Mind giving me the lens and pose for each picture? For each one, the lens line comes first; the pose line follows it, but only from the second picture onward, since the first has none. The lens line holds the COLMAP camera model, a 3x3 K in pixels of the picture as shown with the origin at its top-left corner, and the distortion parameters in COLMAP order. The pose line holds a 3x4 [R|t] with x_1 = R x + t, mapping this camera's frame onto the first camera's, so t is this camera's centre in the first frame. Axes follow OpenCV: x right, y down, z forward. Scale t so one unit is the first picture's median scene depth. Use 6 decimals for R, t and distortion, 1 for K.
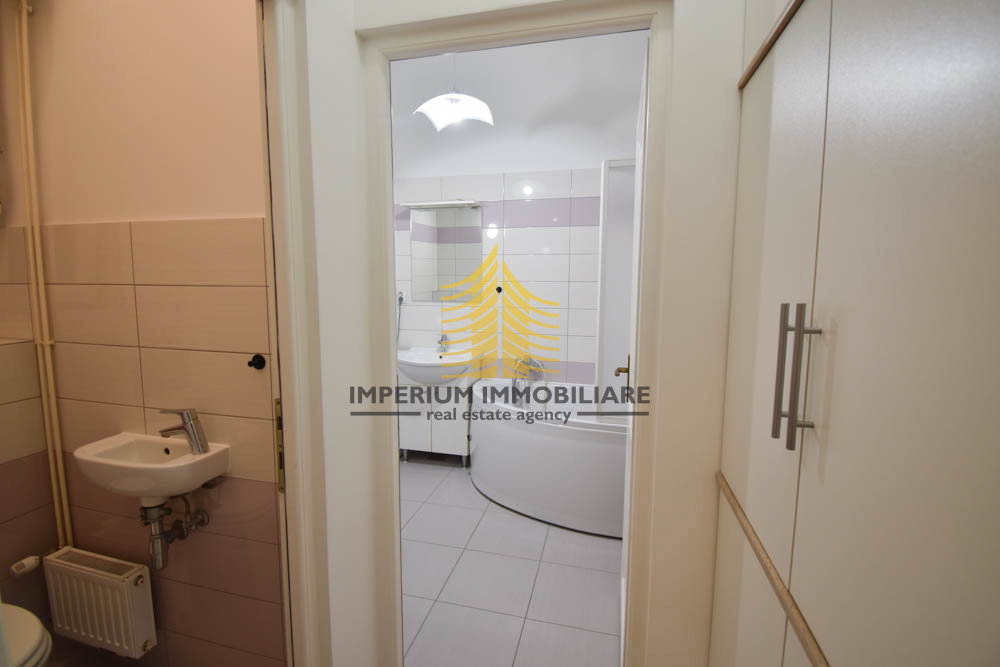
lens RADIAL K [[466.0, 0, 500.0], [0, 466.0, 333.5], [0, 0, 1]] dist [0.015546, -0.023736]
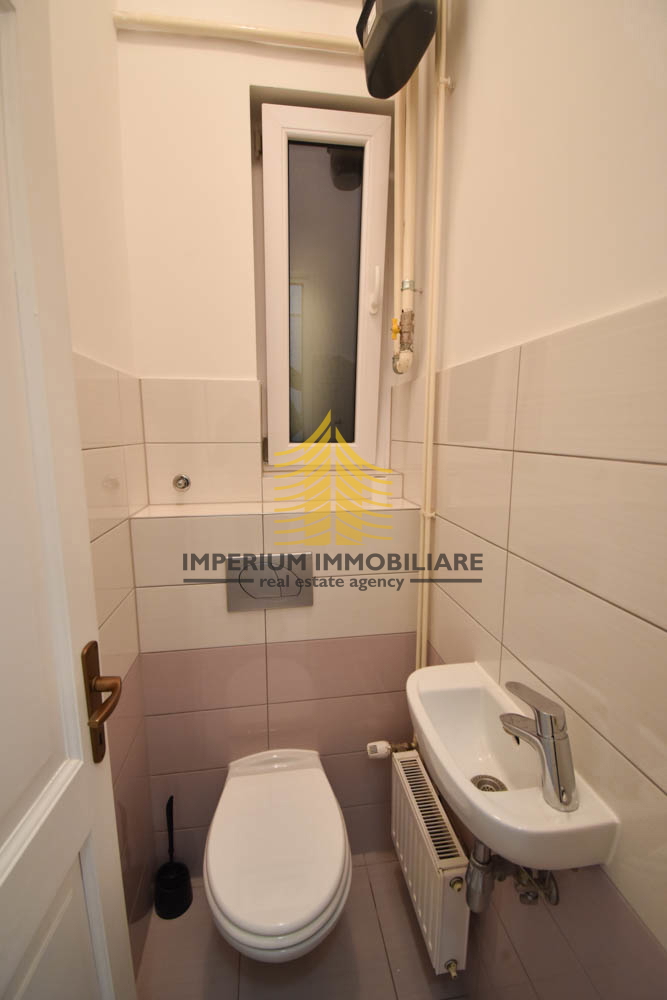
lens RADIAL K [[466.0, 0, 333.5], [0, 466.0, 500.0], [0, 0, 1]] dist [0.015546, -0.023736]
pose [[0.411883, 0.134680, -0.901229, -2.156703], [-0.107935, 0.989265, 0.098508, -0.507392], [0.904822, 0.056701, 0.421999, 3.554021]]
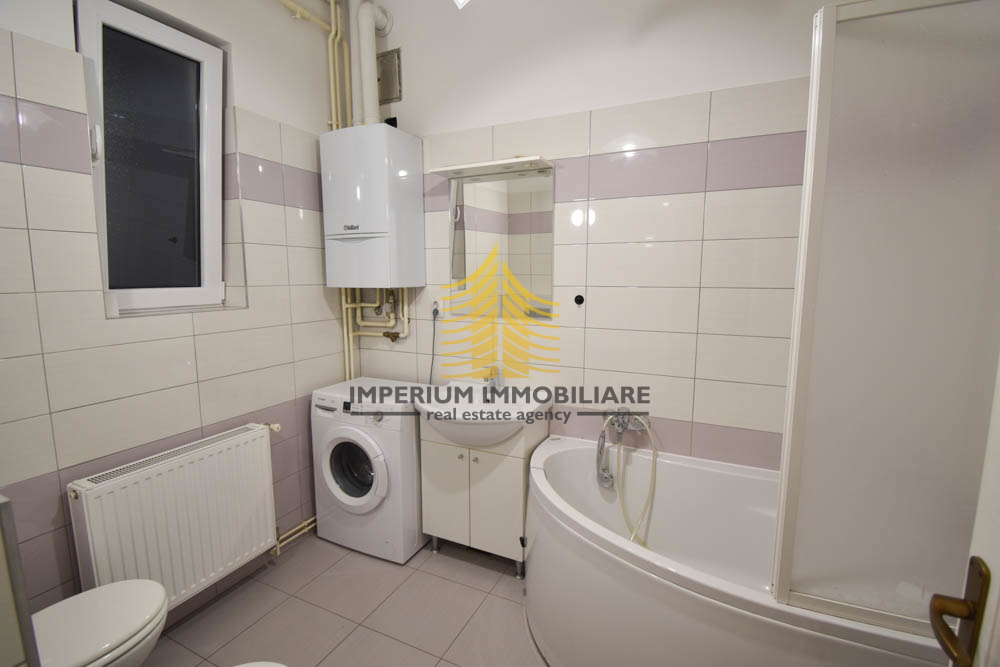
lens RADIAL K [[466.0, 0, 500.0], [0, 466.0, 333.5], [0, 0, 1]] dist [0.015546, -0.023736]
pose [[0.979948, 0.019788, -0.198266, 0.017900], [-0.018476, 0.999793, 0.008469, -0.048960], [0.198393, -0.004636, 0.980112, 0.341419]]
